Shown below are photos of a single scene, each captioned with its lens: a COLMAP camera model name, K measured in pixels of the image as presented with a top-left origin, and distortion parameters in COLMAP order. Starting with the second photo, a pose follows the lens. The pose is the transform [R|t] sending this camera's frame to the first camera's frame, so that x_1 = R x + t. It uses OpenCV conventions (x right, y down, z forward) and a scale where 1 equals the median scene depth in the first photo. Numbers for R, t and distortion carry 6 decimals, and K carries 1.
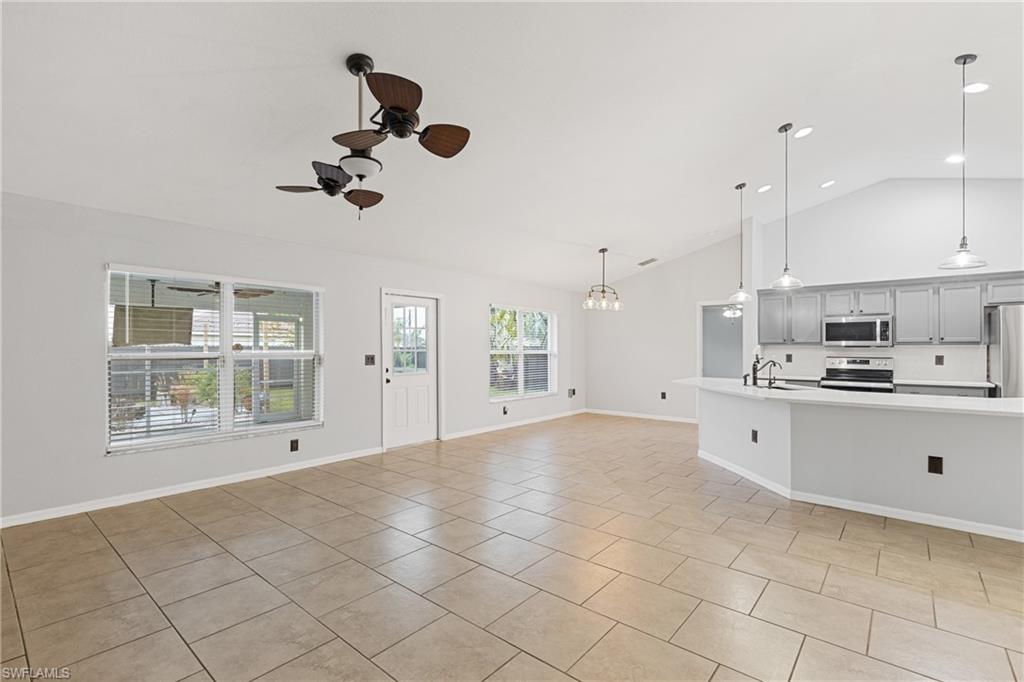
lens RADIAL K [[466.2, 0, 516.1], [0, 466.2, 345.4], [0, 0, 1]] dist [0.004807, -0.000393]
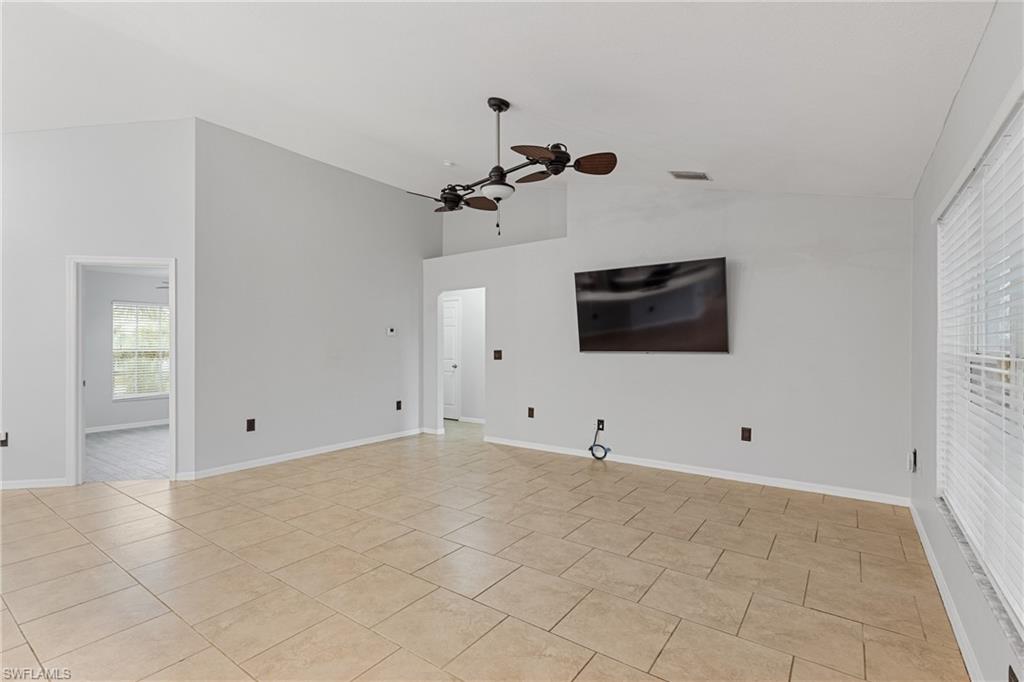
lens RADIAL K [[466.2, 0, 516.1], [0, 466.2, 345.4], [0, 0, 1]] dist [0.004807, -0.000393]
pose [[-0.996969, 0.001075, -0.077797, -0.133701], [0.001568, 0.999979, -0.006277, 0.008611], [0.077789, -0.006380, -0.996949, 1.023660]]
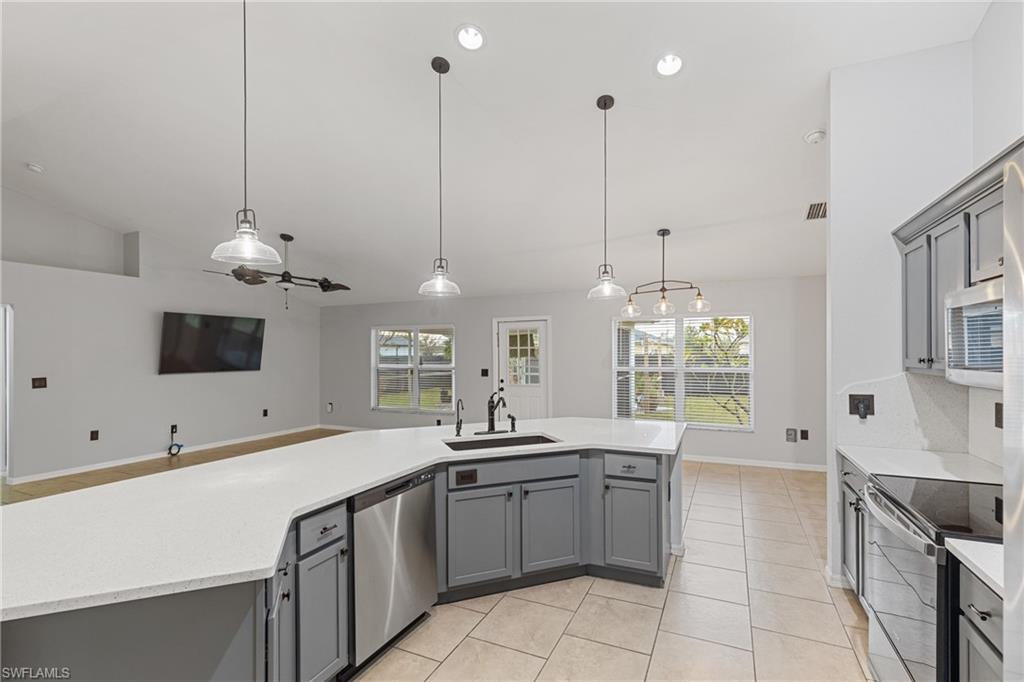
lens RADIAL K [[461.6, 0, 517.9], [0, 461.6, 353.2], [0, 0, 1]] dist [0.005094, -0.000920]
pose [[0.266188, -0.002603, -0.963918, 0.944591], [0.012550, 0.999921, 0.000766, -0.024312], [0.963840, -0.012301, 0.266199, 0.685777]]
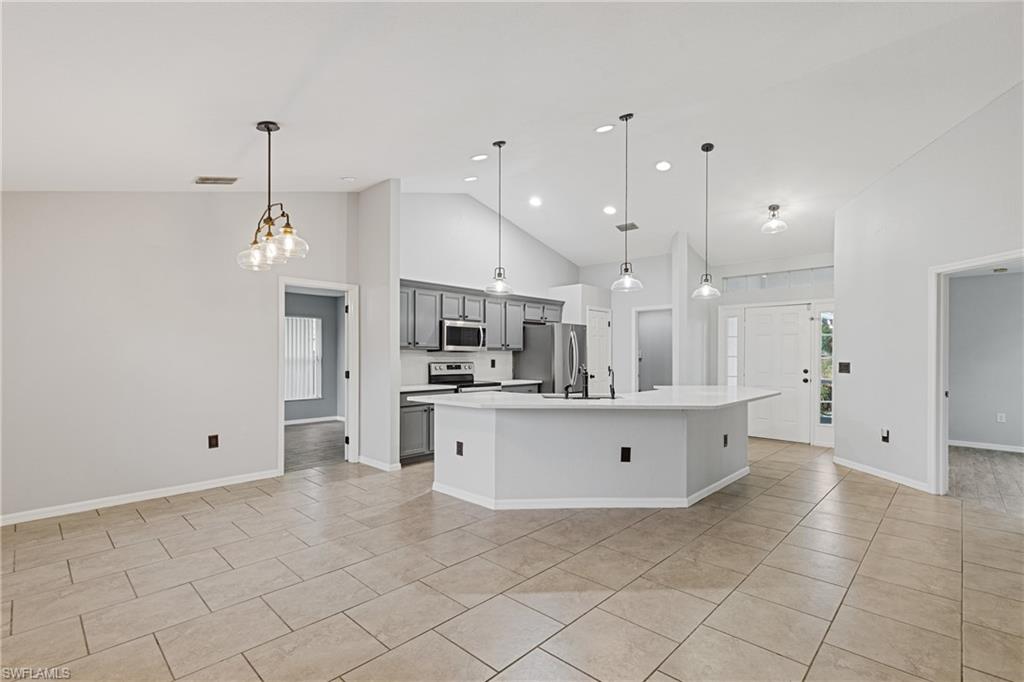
lens RADIAL K [[471.9, 0, 520.0], [0, 471.9, 355.7], [0, 0, 1]] dist [0.004622, -0.000198]
pose [[0.054883, -0.003530, 0.998487, -0.277796], [-0.008841, 0.999953, 0.004021, 0.006233], [-0.998454, -0.009048, 0.054849, 0.858977]]
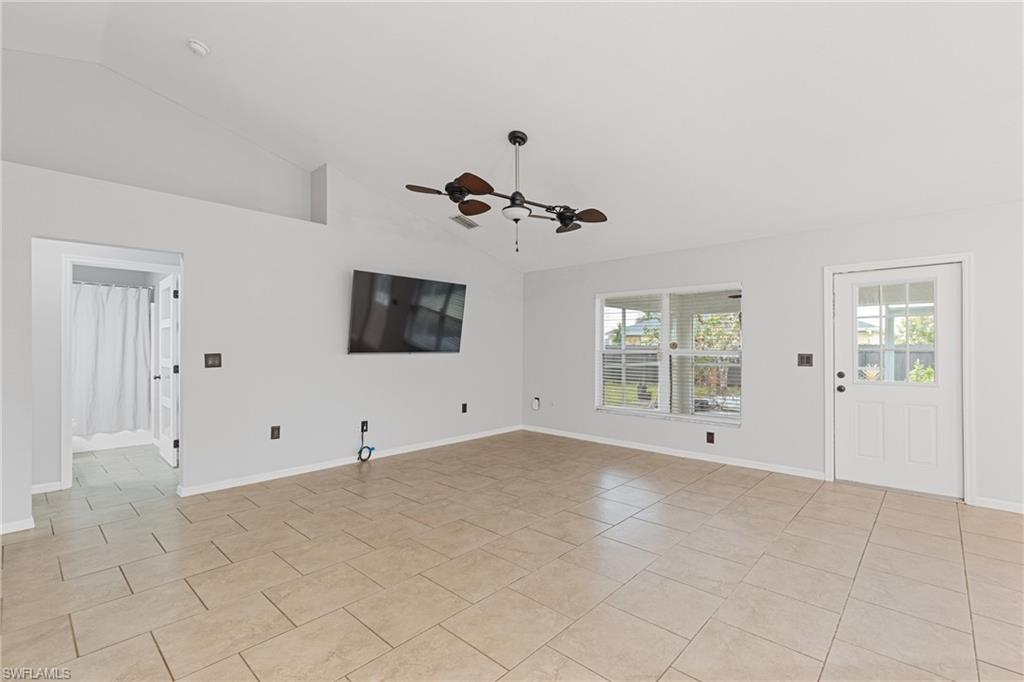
lens RADIAL K [[457.3, 0, 516.1], [0, 457.3, 350.3], [0, 0, 1]] dist [0.001162, 0.000375]
pose [[-0.042204, 0.006998, -0.999085, 0.471237], [0.005336, 0.999963, 0.006779, 0.005648], [0.999095, -0.005045, -0.042239, 0.494776]]
